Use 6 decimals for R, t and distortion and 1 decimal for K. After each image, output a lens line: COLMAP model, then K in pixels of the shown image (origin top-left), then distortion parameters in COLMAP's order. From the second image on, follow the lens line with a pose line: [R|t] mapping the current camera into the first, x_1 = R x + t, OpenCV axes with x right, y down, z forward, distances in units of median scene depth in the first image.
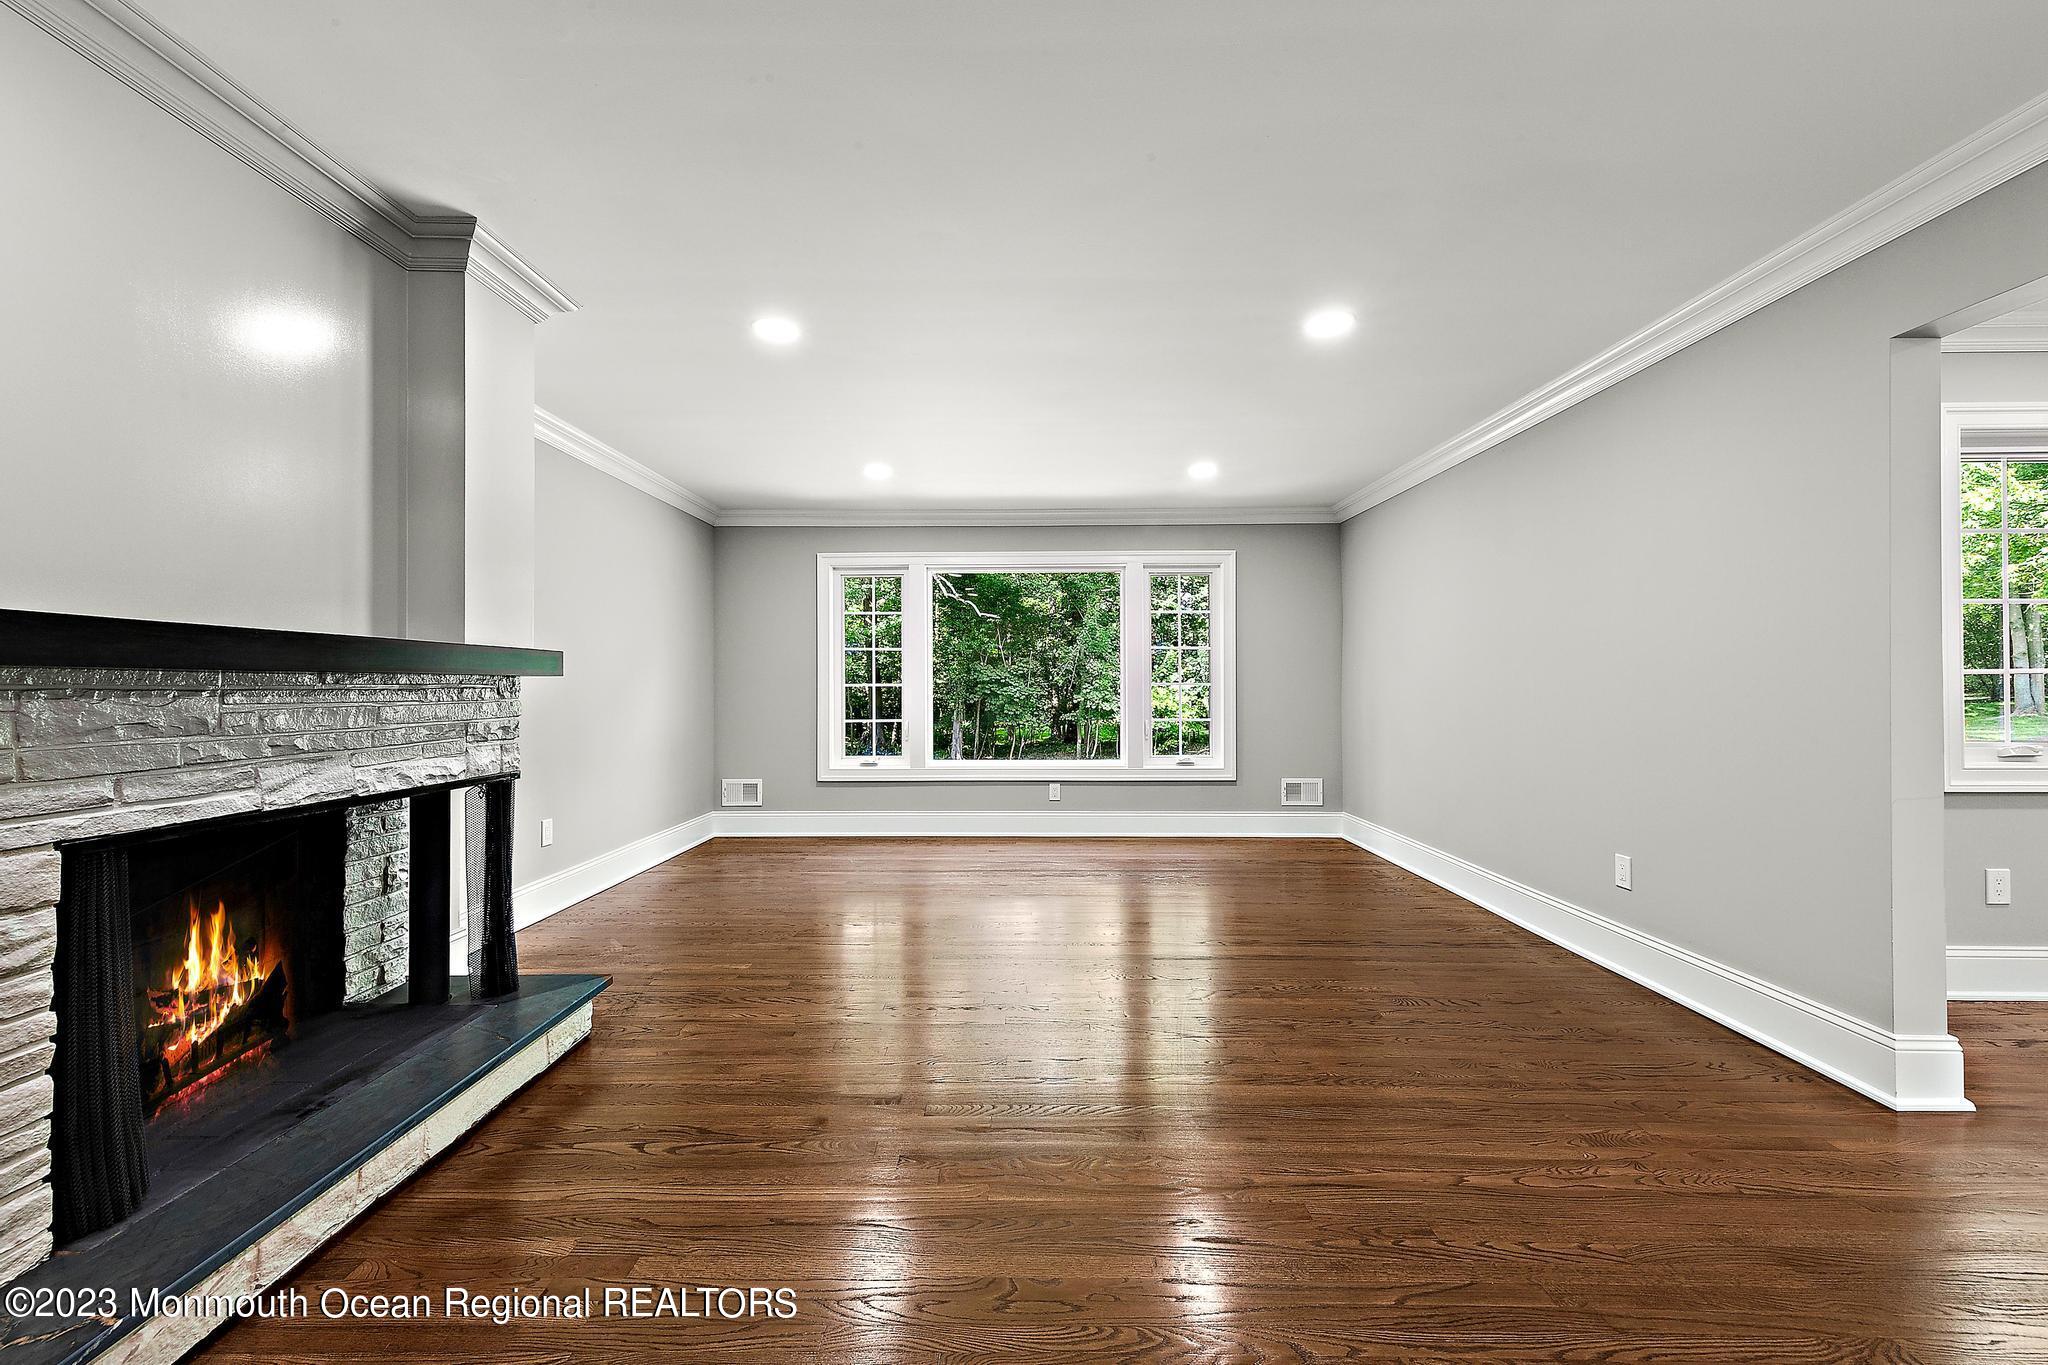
lens RADIAL K [[816.6, 0, 1024.0], [0, 816.6, 682.5], [0, 0, 1]] dist [0.000187, 0.000026]
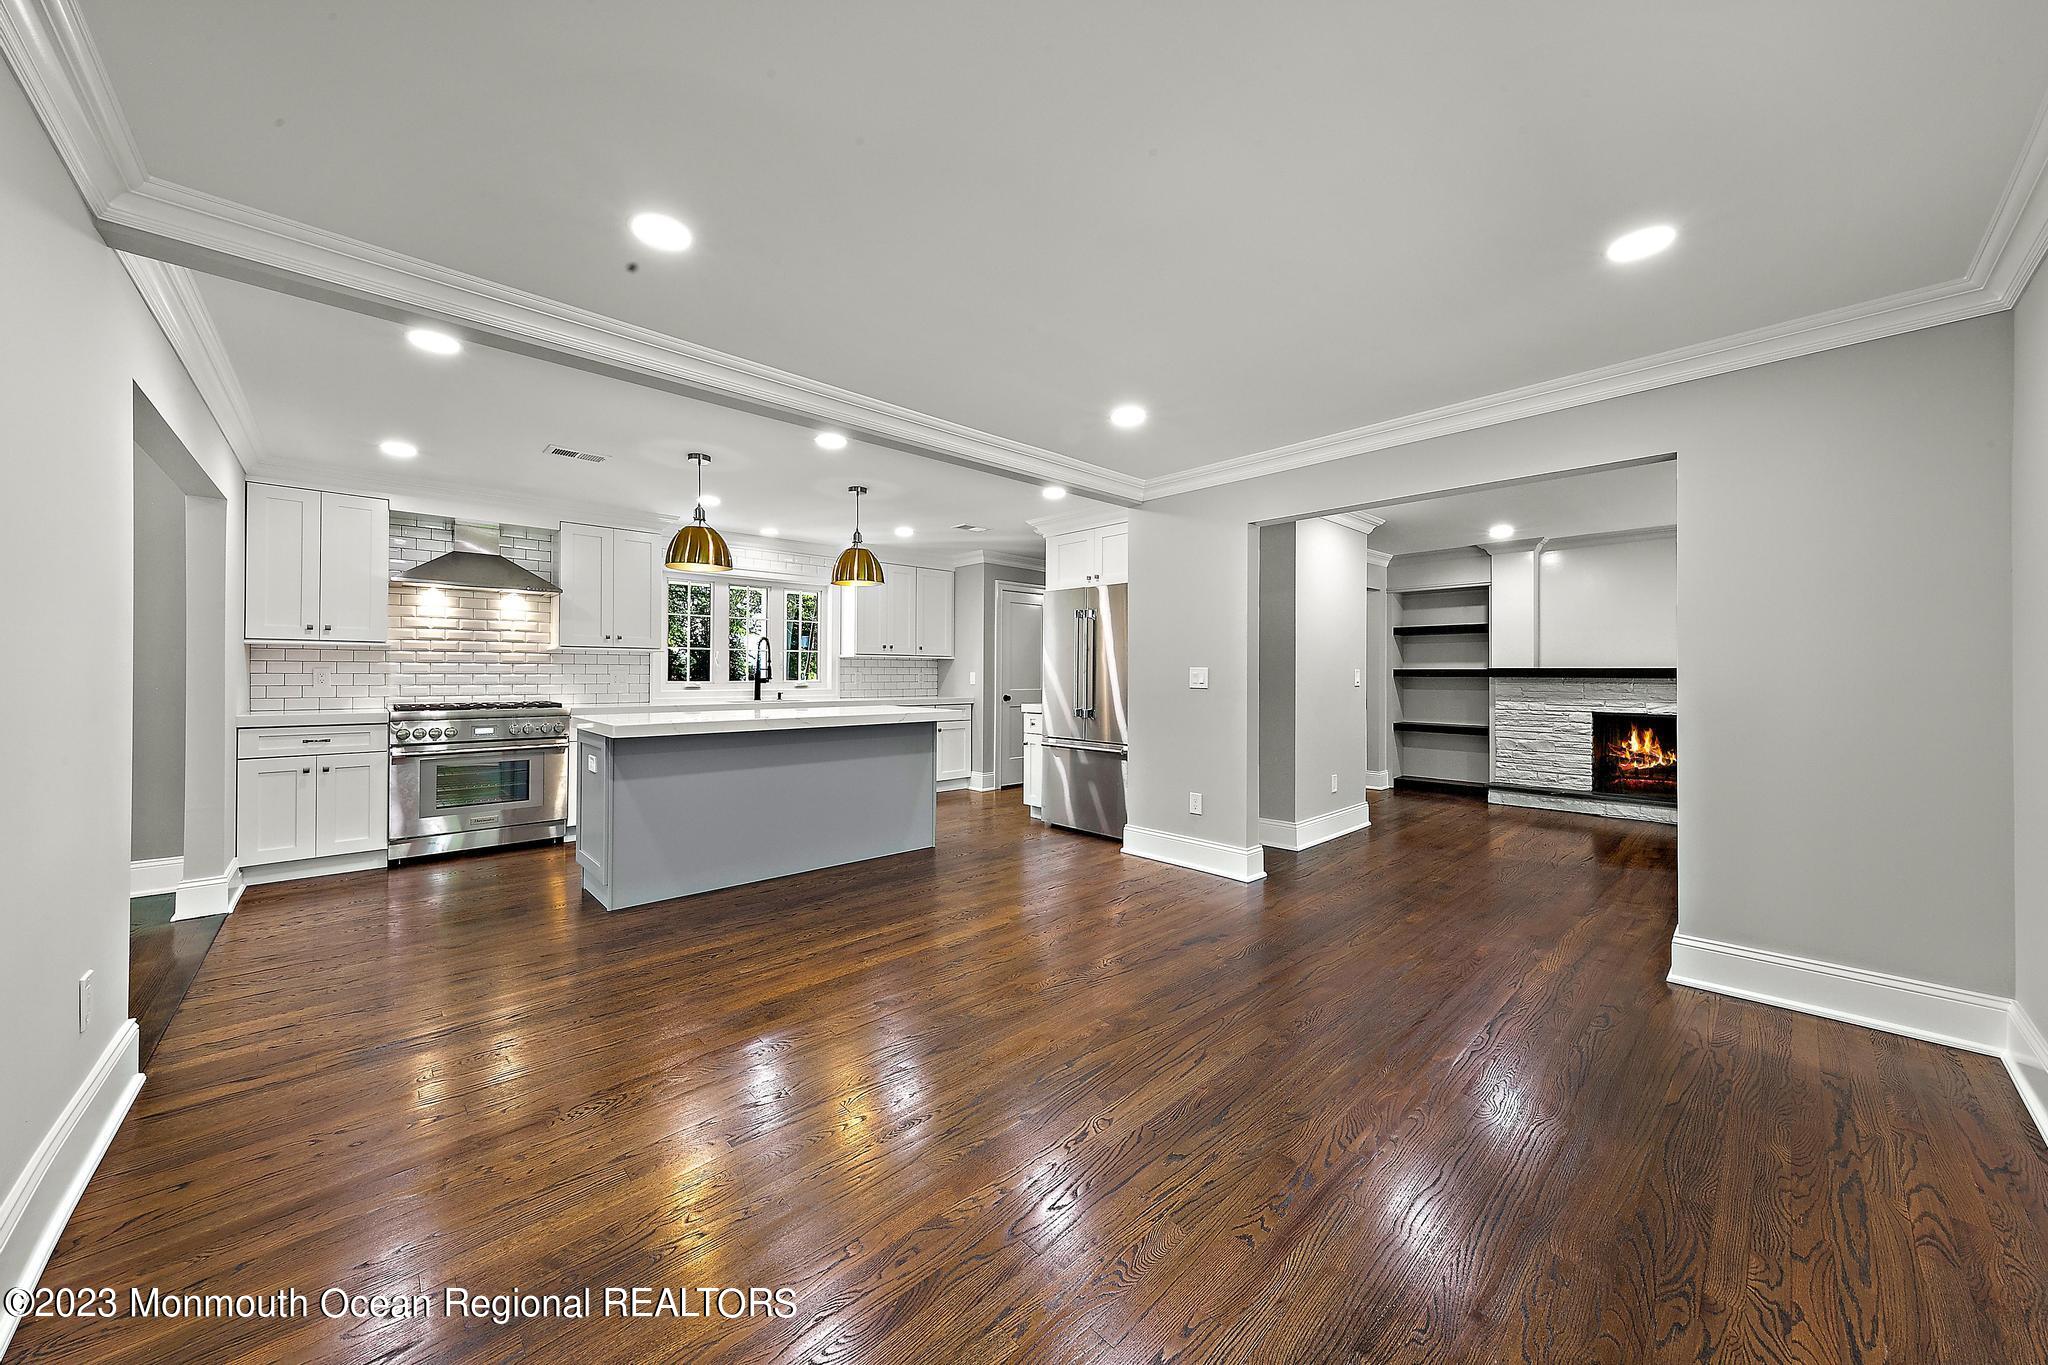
lens RADIAL K [[708.6, 0, 1024.0], [0, 708.6, 682.5], [0, 0, 1]] dist [-0.000009, -0.000003]
pose [[-0.722680, 0.002035, -0.691179, 3.957868], [0.000467, 0.999997, 0.002456, -0.002260], [0.691182, 0.001452, -0.722679, 1.538422]]
